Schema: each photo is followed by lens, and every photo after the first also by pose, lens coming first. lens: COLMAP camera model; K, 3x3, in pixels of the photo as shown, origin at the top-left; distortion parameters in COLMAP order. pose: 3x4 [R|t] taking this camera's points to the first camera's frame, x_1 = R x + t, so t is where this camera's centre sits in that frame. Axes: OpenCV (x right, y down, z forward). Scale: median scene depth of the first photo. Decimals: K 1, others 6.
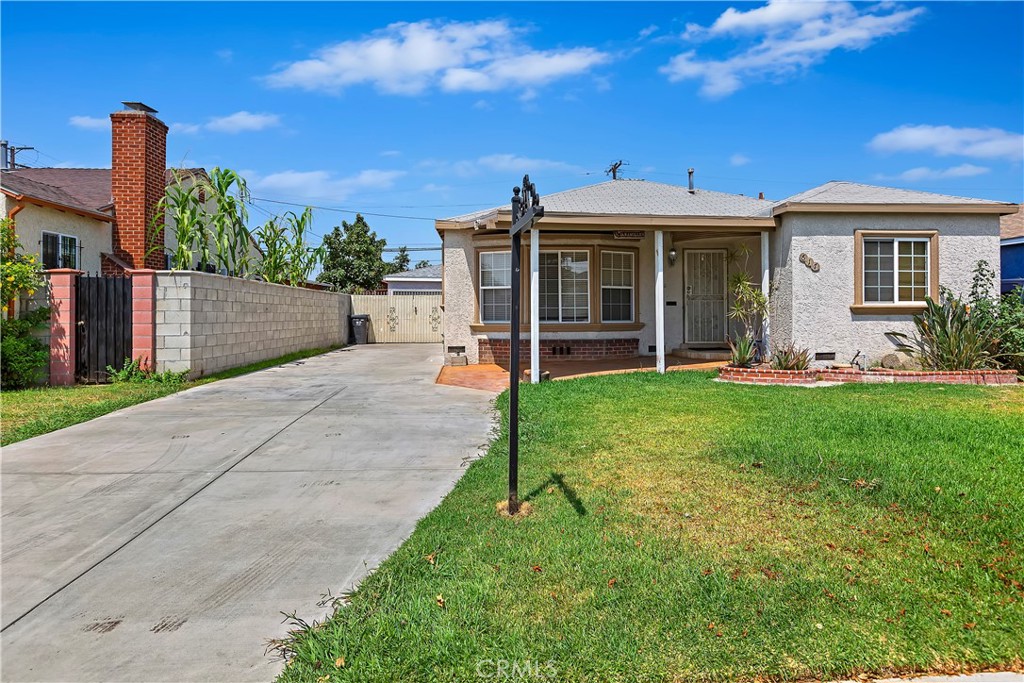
lens RADIAL K [[599.2, 0, 511.2], [0, 599.2, 311.7], [0, 0, 1]] dist [0.000261, -0.001358]
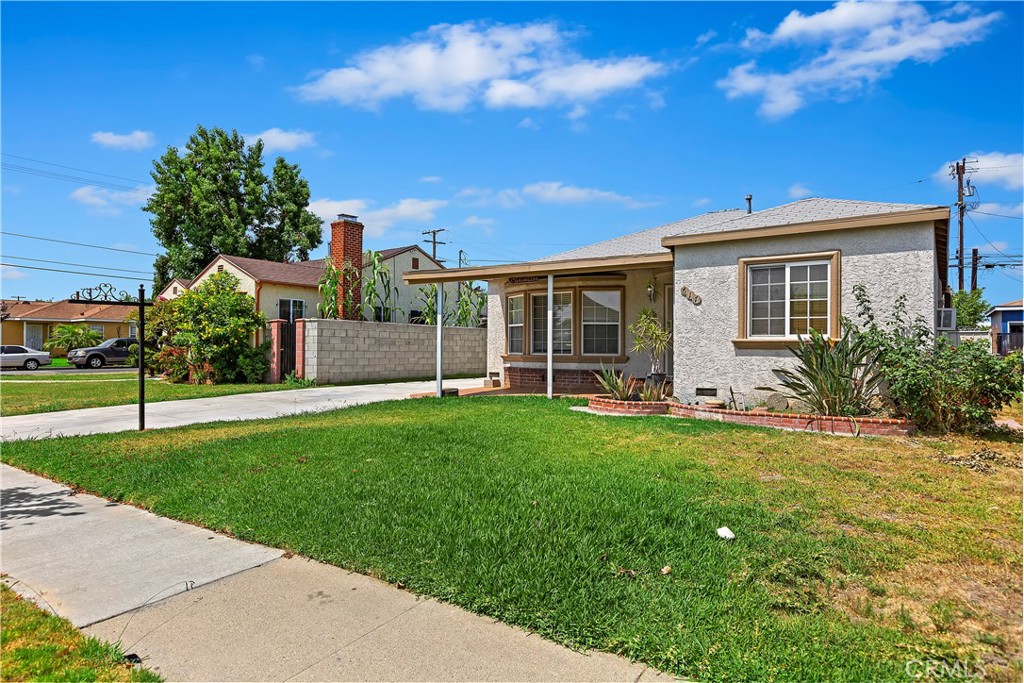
lens RADIAL K [[632.7, 0, 557.6], [0, 632.7, 355.2], [0, 0, 1]] dist [-0.008002, -0.002582]
pose [[0.772726, 0.014294, -0.634579, 0.974711], [-0.007274, 0.999880, 0.013664, 0.002873], [0.634698, -0.005943, 0.772737, 0.059277]]
